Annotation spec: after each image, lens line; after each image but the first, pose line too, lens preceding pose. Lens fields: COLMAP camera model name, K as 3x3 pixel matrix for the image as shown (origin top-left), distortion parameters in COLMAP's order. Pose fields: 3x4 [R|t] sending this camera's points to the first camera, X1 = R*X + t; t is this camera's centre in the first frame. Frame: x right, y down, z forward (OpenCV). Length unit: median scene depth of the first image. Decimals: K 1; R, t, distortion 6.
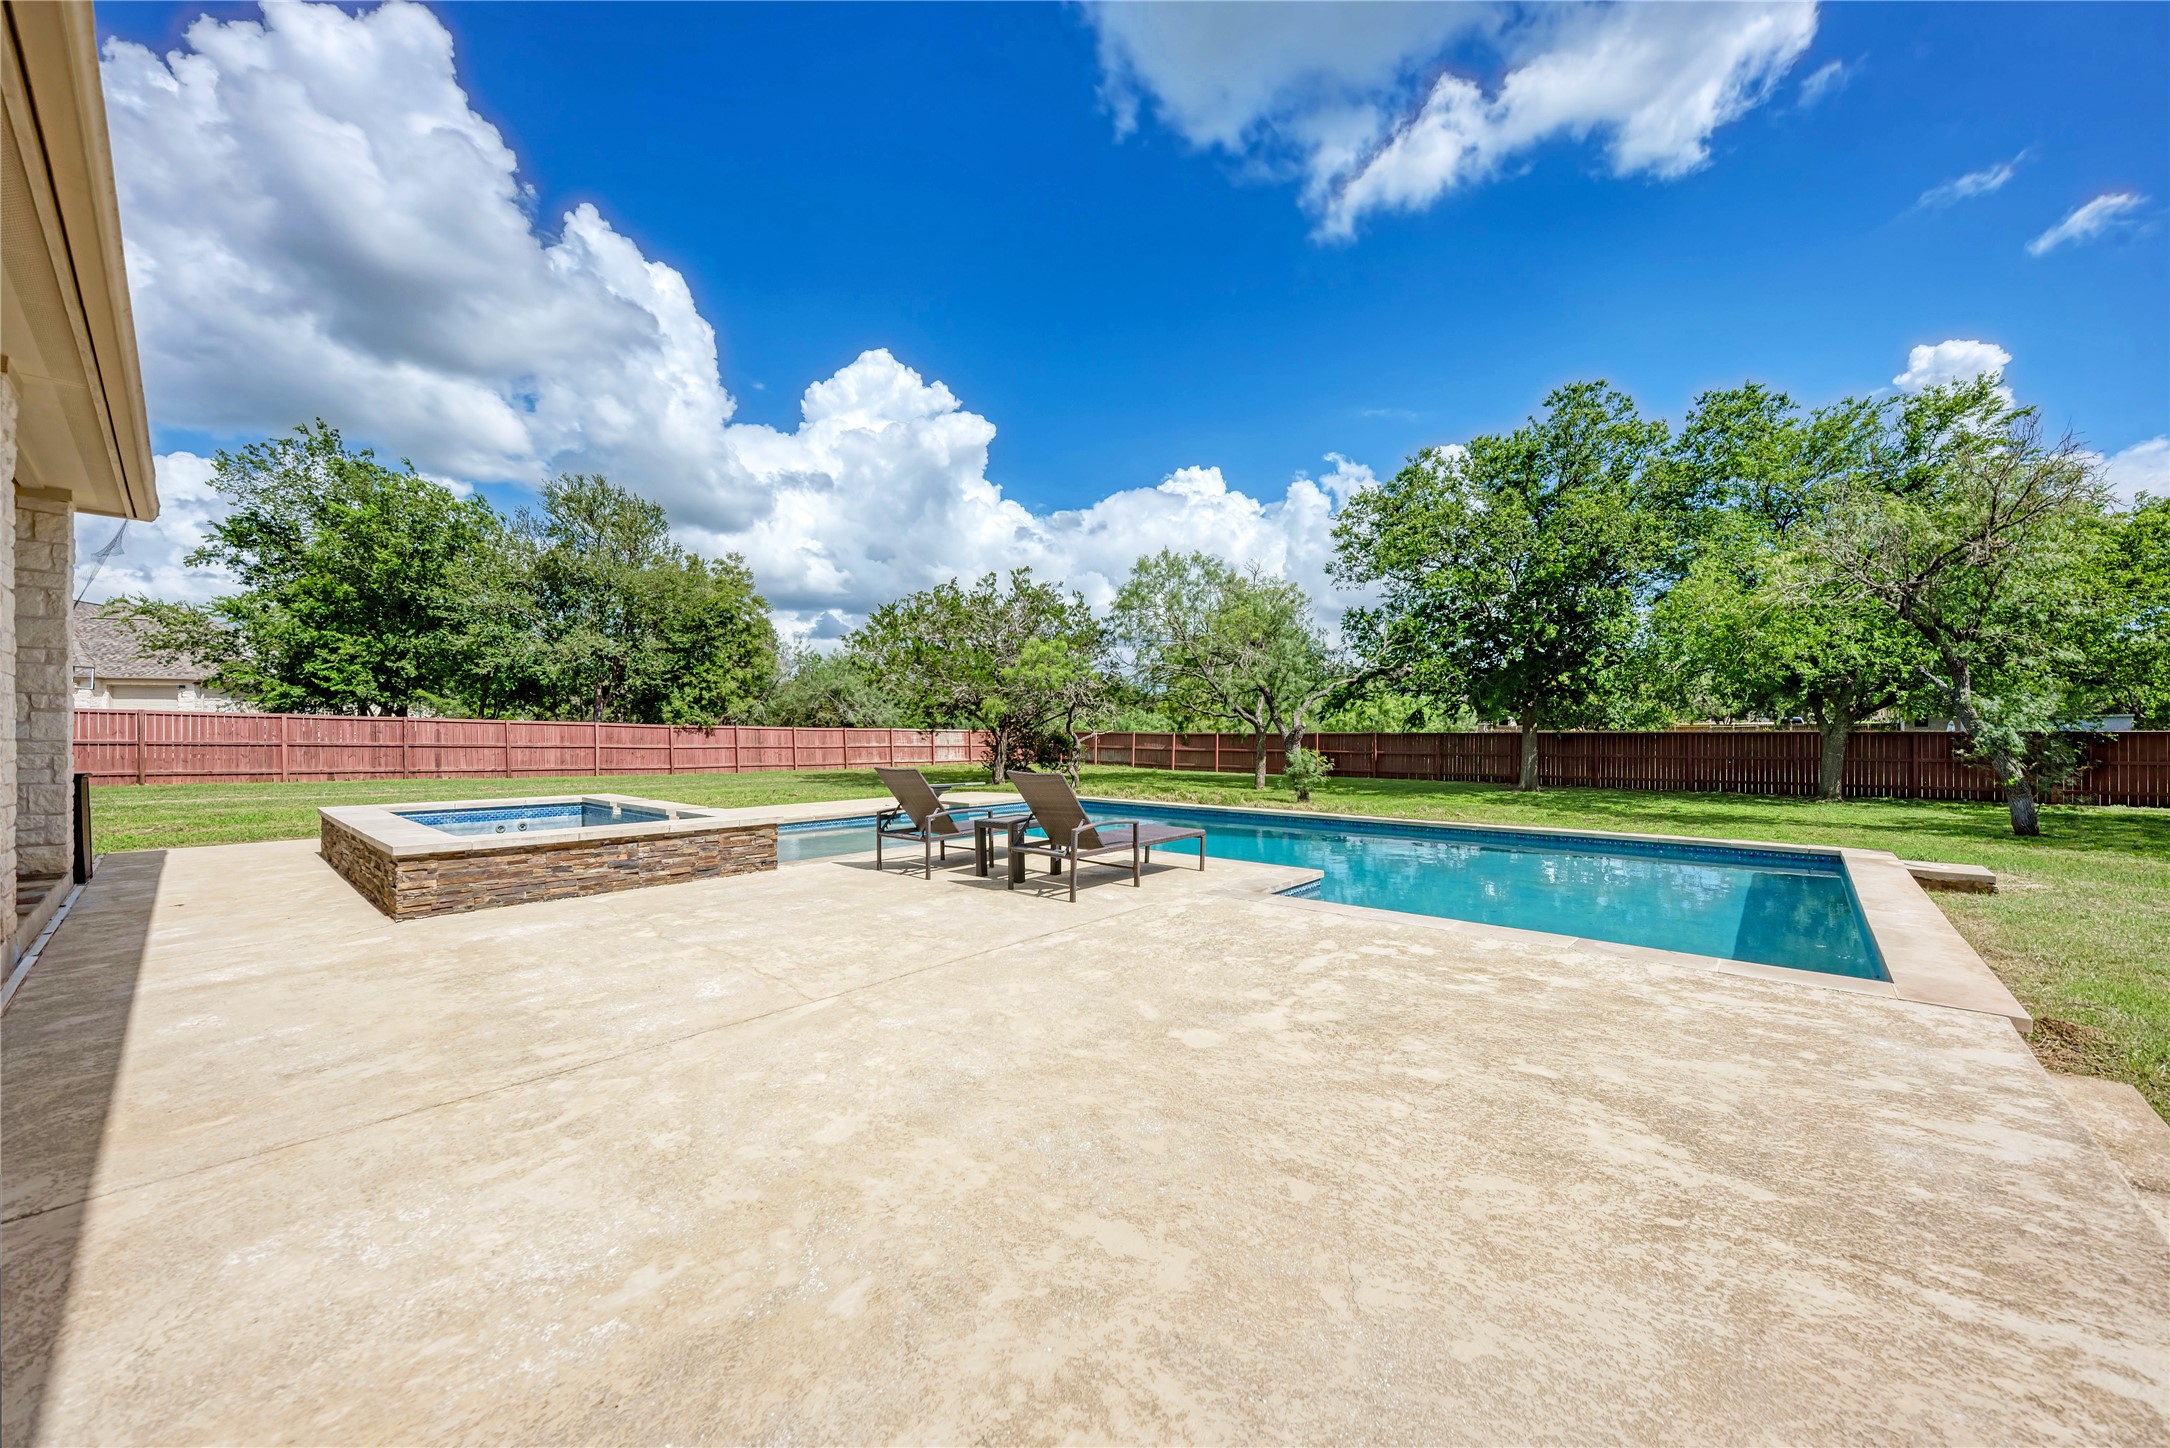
lens RADIAL K [[793.8, 0, 1085.0], [0, 793.8, 724.0], [0, 0, 1]] dist [0.005032, 0.000330]
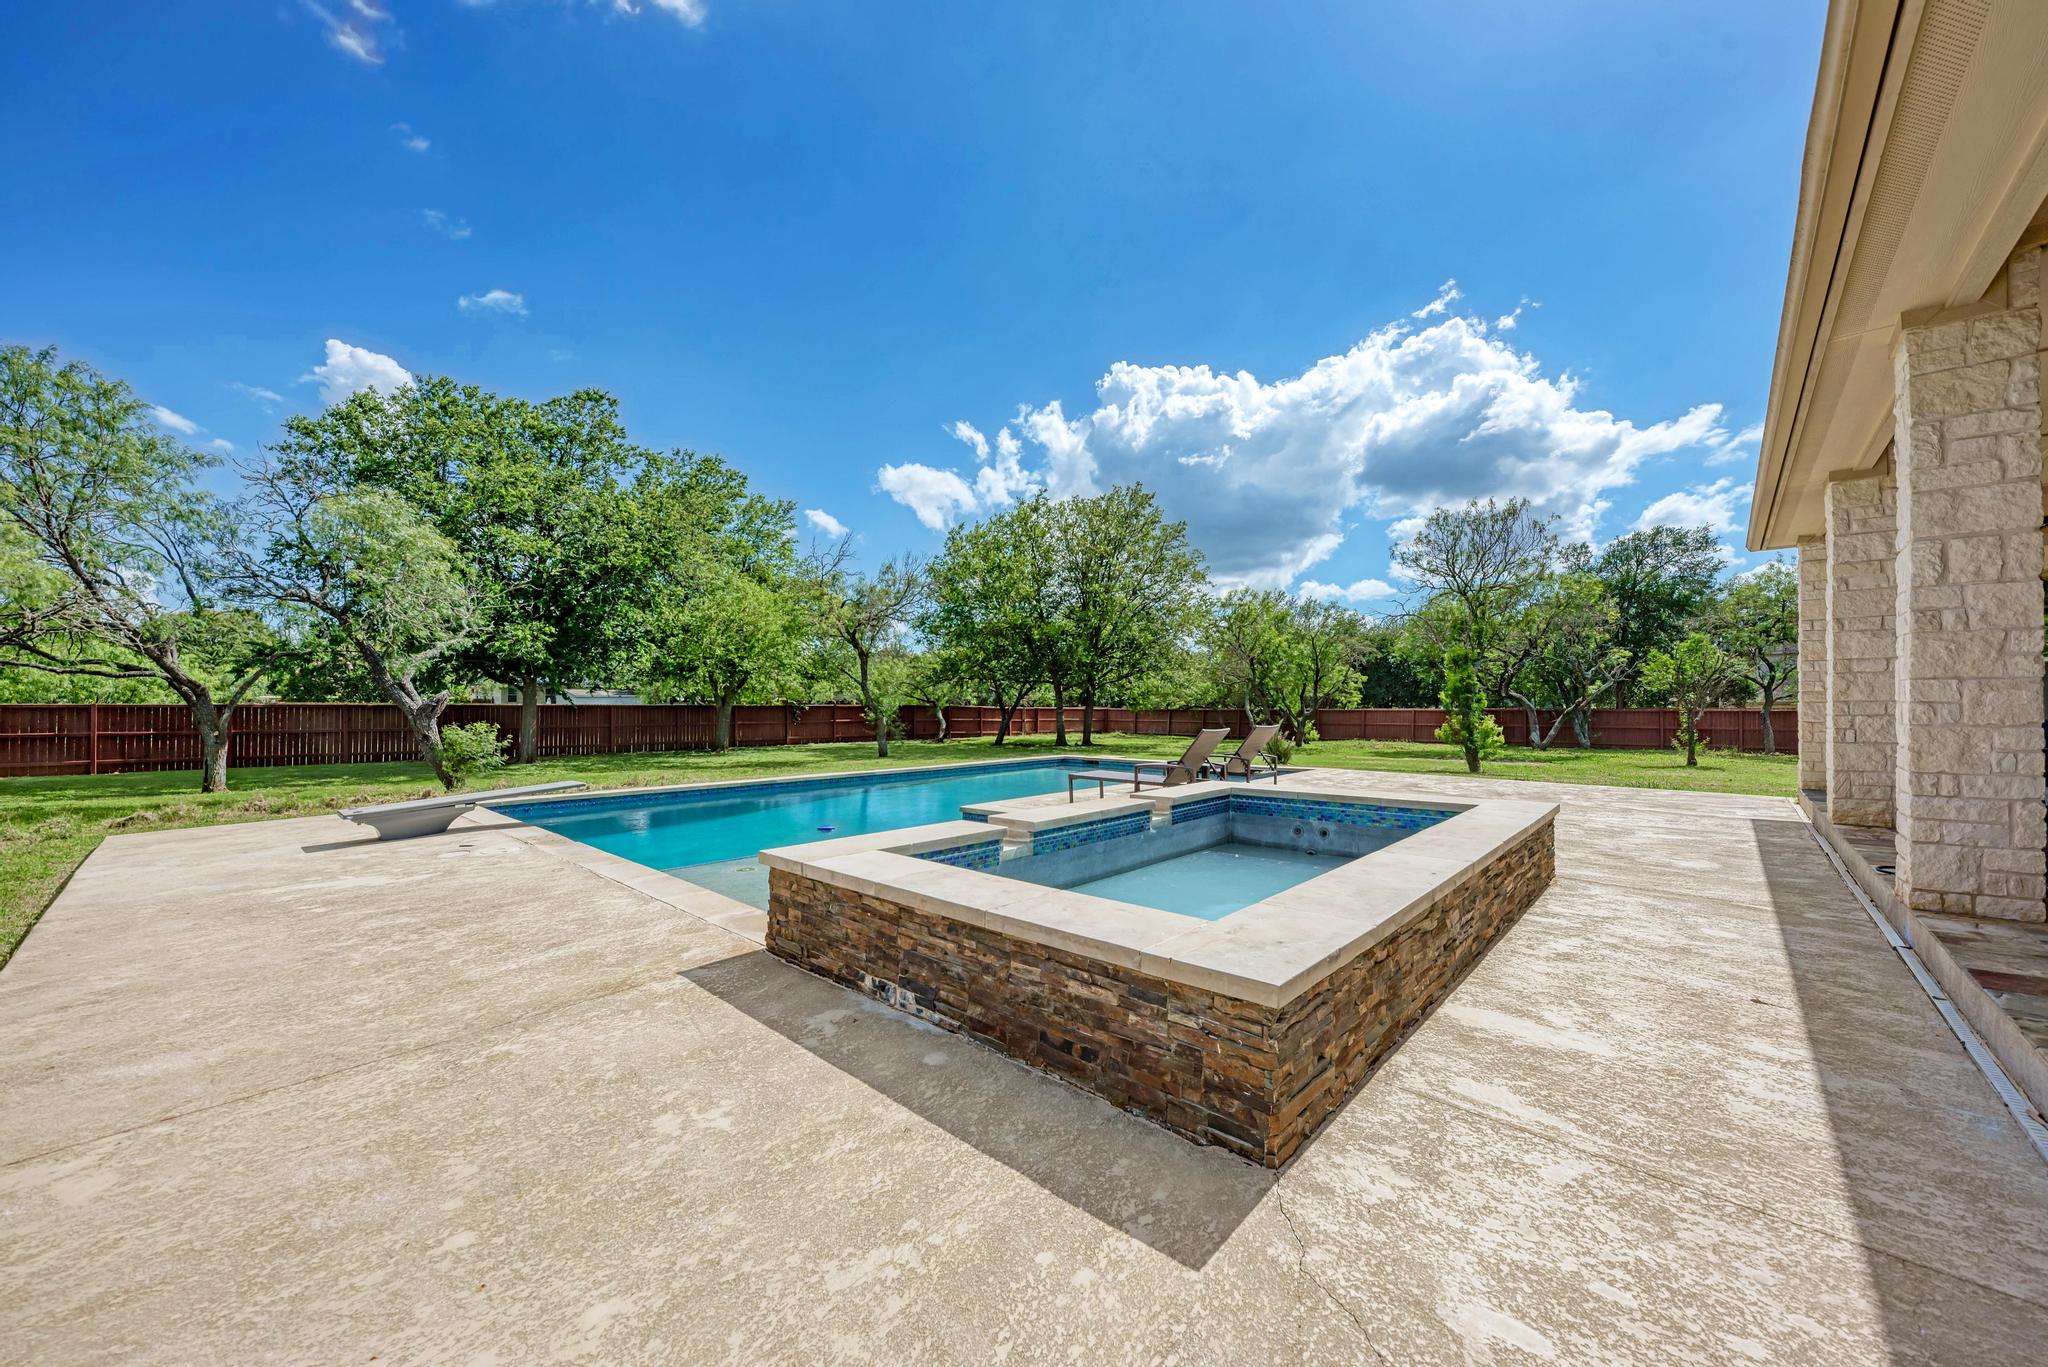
lens RADIAL K [[753.8, 0, 1022.8], [0, 753.8, 703.8], [0, 0, 1]] dist [0.001046, 0.000005]
pose [[0.022415, 0.002631, 0.999745, -0.494642], [-0.002964, 0.999992, -0.002565, 0.014626], [-0.999744, -0.002905, 0.022423, 0.495269]]
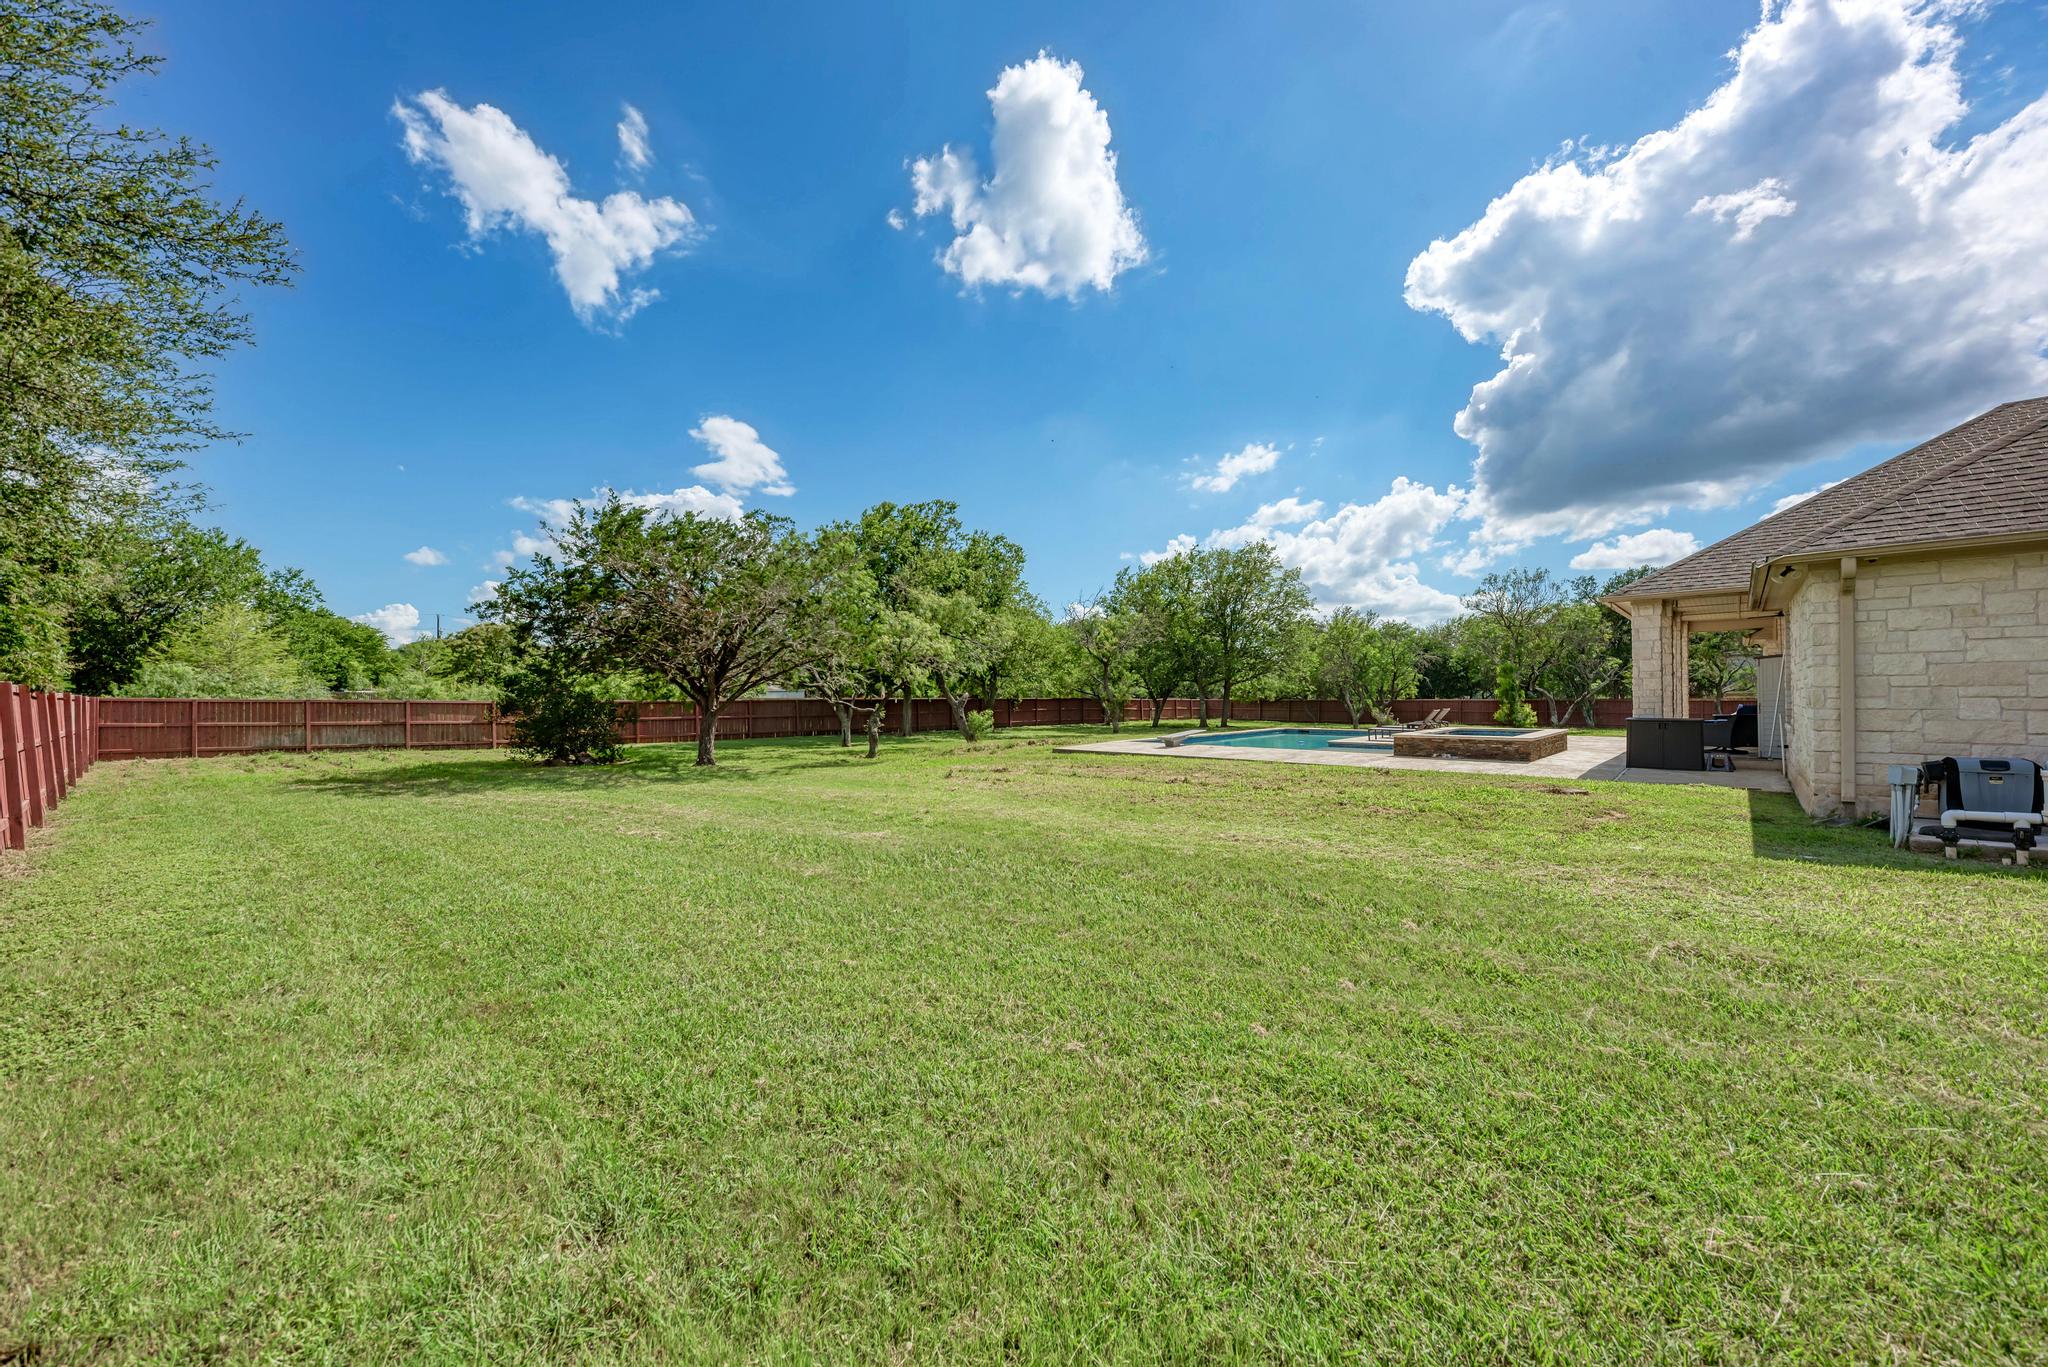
lens RADIAL K [[749.1, 0, 1024.0], [0, 749.1, 683.5], [0, 0, 1]] dist [0.005032, 0.000330]
pose [[0.036856, 0.017068, 0.999175, -1.216473], [0.000607, 0.999854, -0.017102, 0.006269], [-0.999320, 0.001237, 0.036841, 0.972876]]
